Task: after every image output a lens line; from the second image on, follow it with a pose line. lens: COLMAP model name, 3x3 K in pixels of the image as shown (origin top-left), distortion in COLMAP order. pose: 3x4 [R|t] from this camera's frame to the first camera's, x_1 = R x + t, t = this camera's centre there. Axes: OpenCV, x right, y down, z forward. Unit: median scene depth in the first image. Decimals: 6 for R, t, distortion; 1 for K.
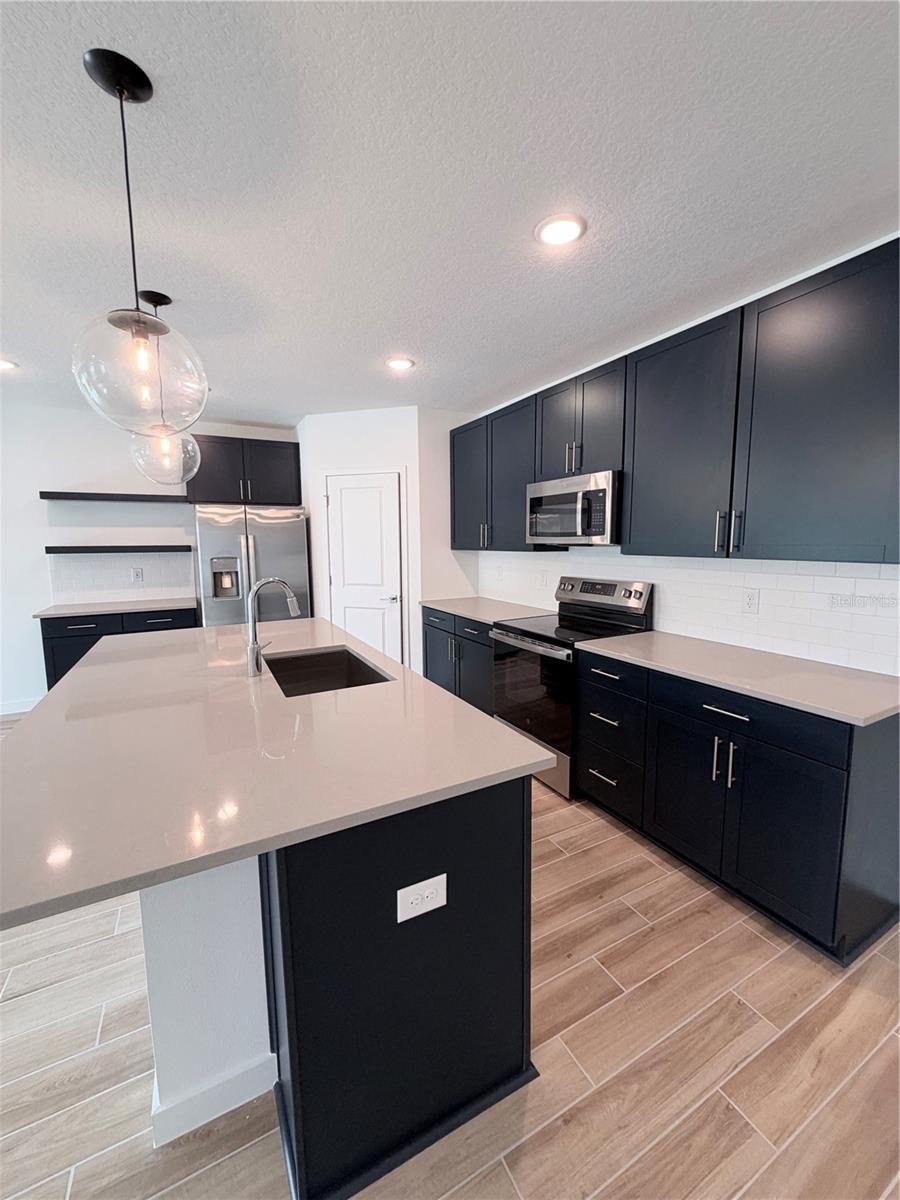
lens RADIAL K [[479.8, 0, 450.0], [0, 479.8, 600.0], [0, 0, 1]] dist [0.001208, -0.000161]
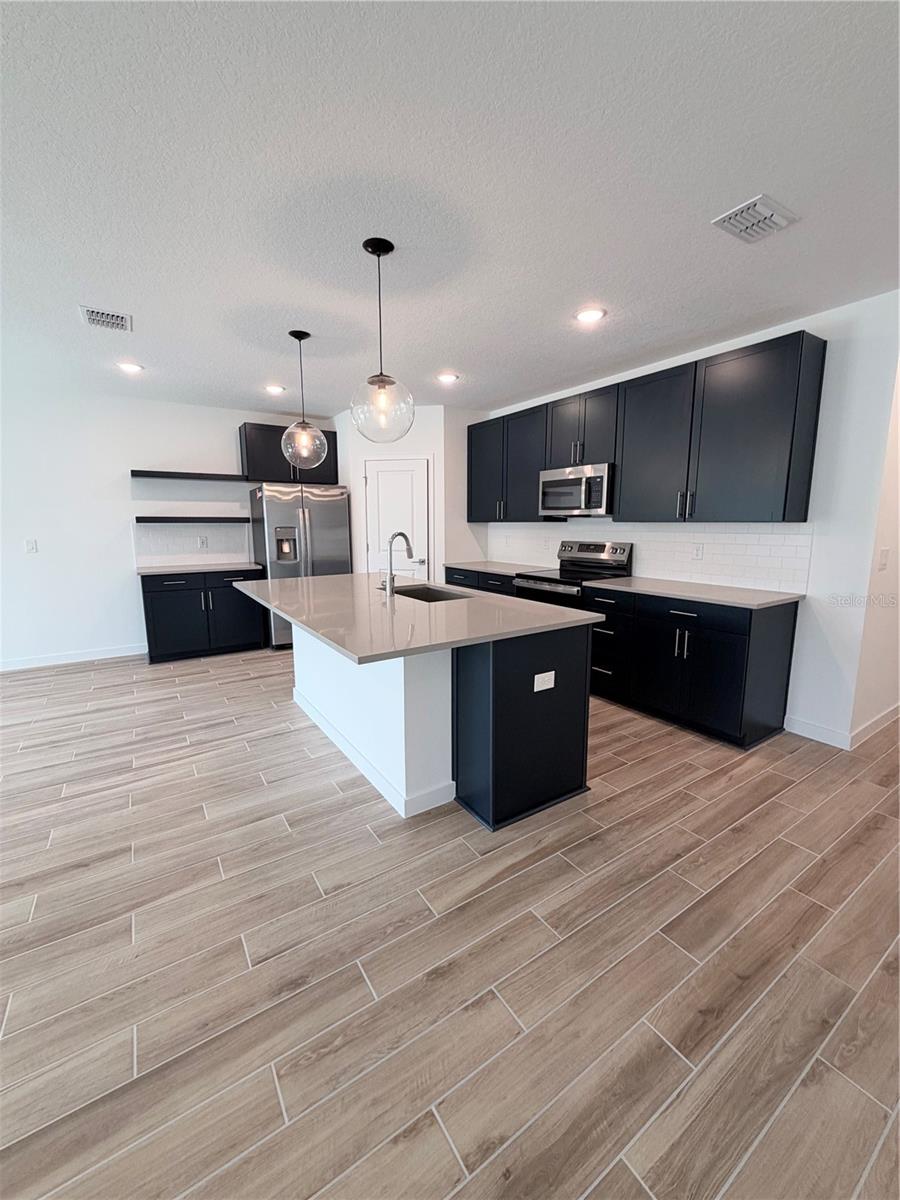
lens RADIAL K [[479.8, 0, 450.0], [0, 479.8, 600.0], [0, 0, 1]] dist [0.001208, -0.000161]
pose [[0.995677, -0.008897, 0.092451, -0.247246], [0.005614, 0.999346, 0.035711, 0.079926], [-0.092709, -0.035038, 0.995077, -0.371356]]
